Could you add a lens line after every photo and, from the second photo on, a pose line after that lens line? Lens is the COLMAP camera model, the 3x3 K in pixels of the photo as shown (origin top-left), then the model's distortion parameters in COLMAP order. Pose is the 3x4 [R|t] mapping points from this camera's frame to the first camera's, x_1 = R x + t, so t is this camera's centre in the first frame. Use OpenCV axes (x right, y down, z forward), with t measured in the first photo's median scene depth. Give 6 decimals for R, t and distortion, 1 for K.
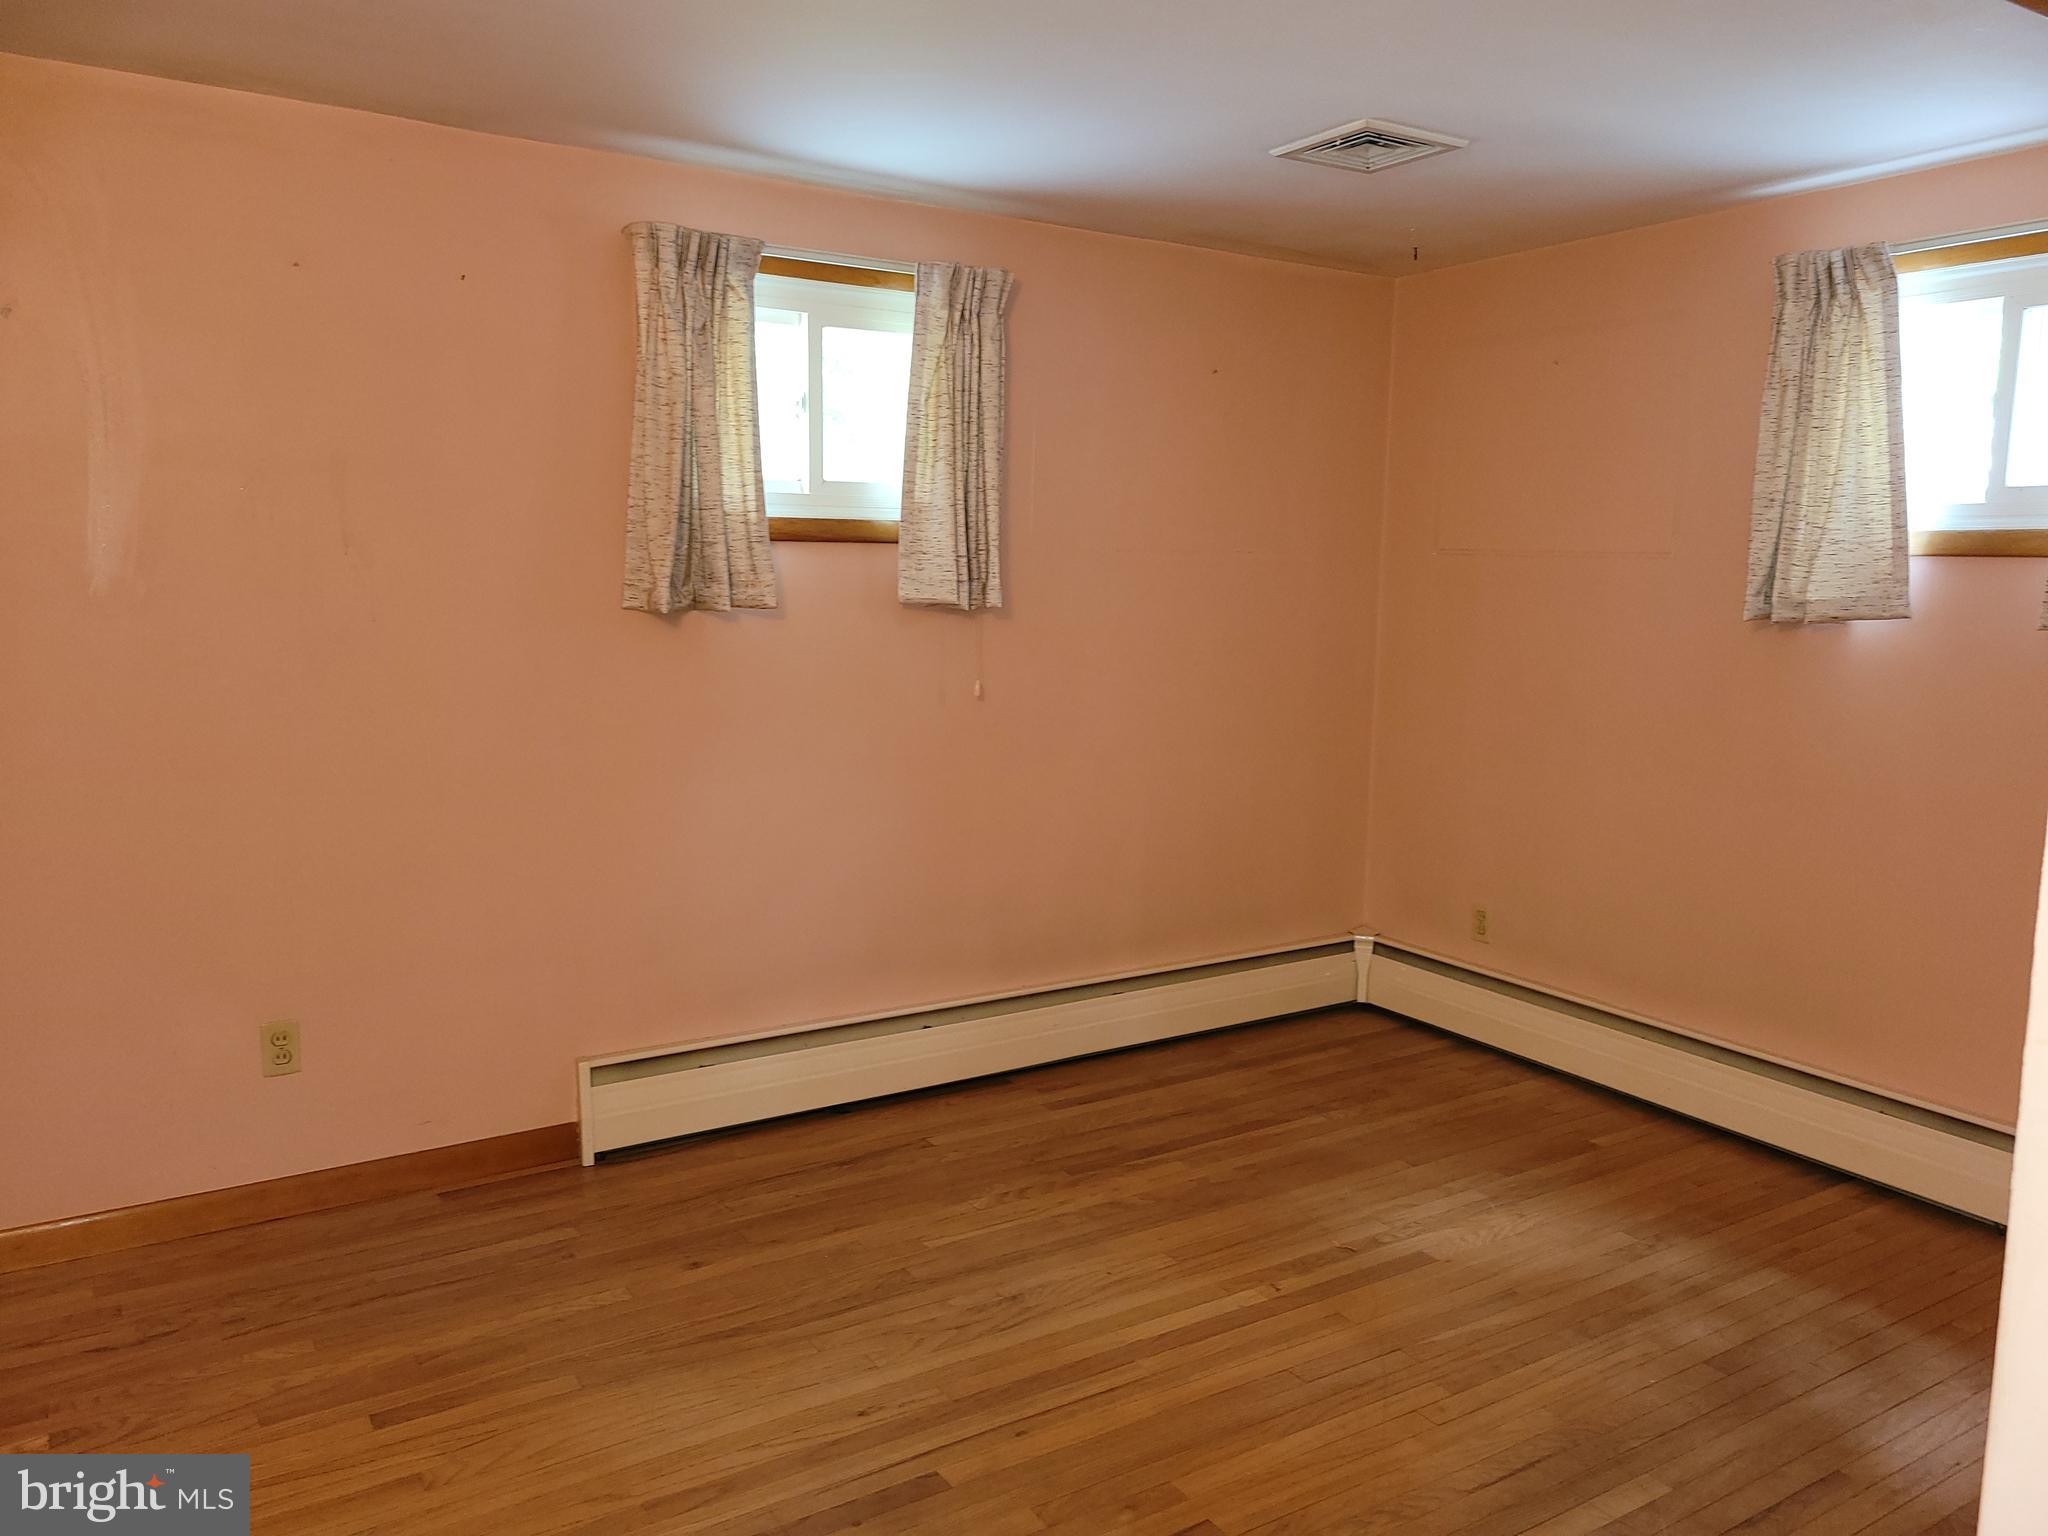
lens RADIAL K [[1554.5, 0, 1017.3], [0, 1554.5, 757.5], [0, 0, 1]] dist [0.082098, -0.002804]
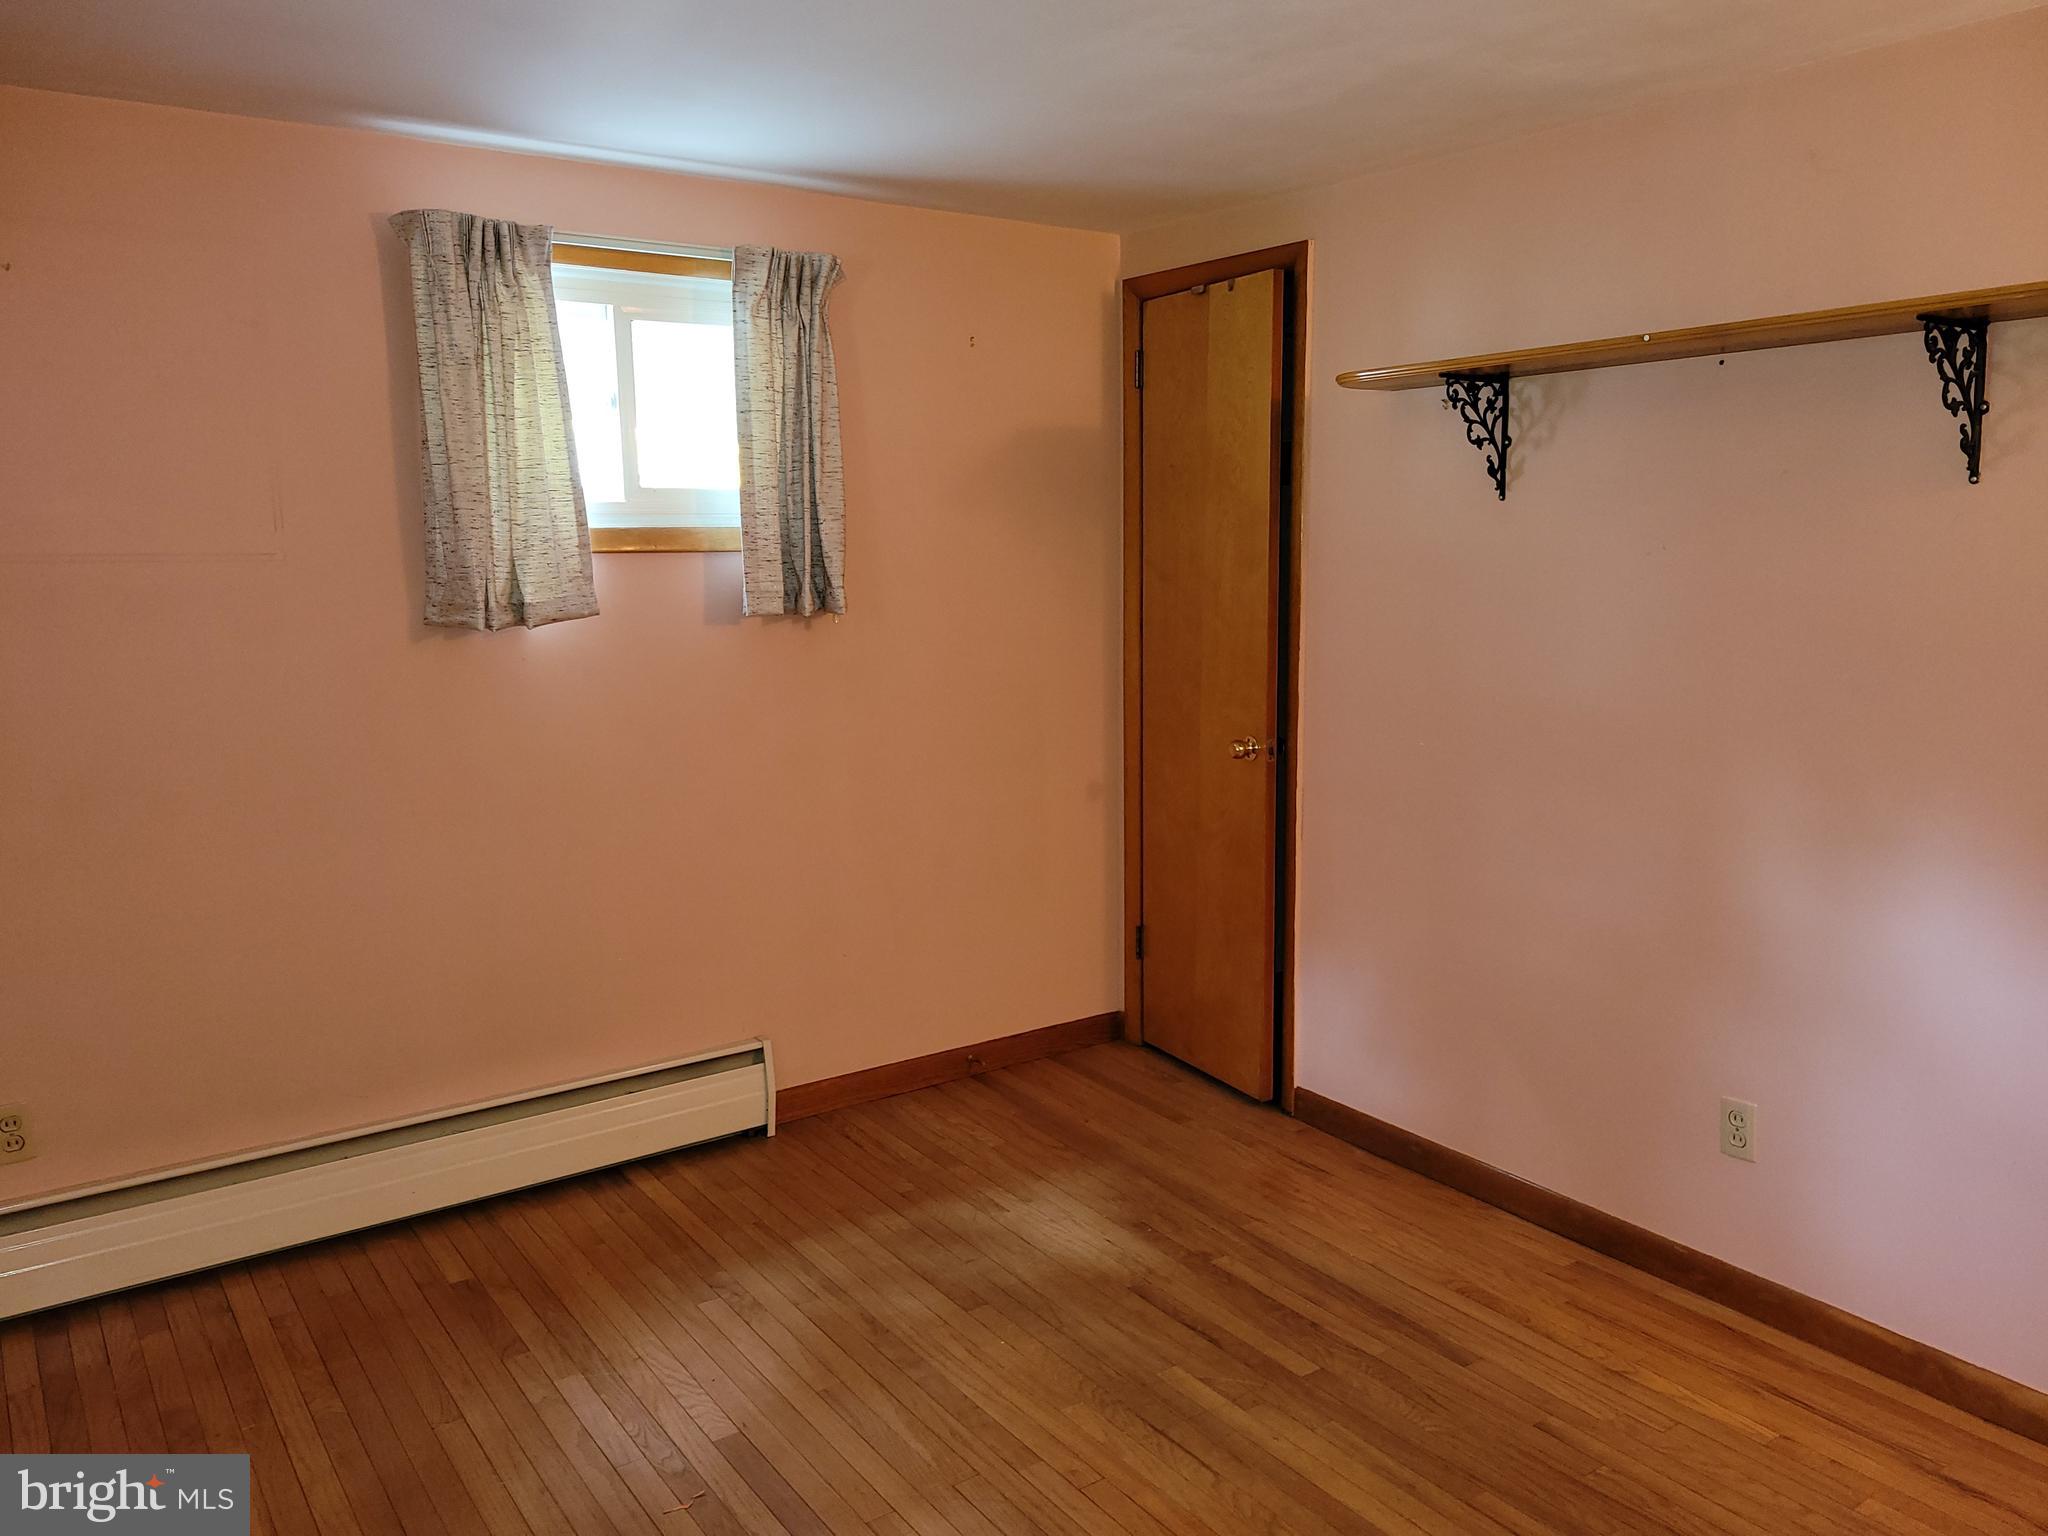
lens RADIAL K [[1558.6, 0, 1029.2], [0, 1558.6, 787.7], [0, 0, 1]] dist [0.038187, -0.001182]
pose [[-0.054593, -0.181087, 0.981951, -0.450263], [0.140887, 0.972182, 0.187118, -0.128189], [-0.988519, 0.148559, -0.027562, 0.775854]]
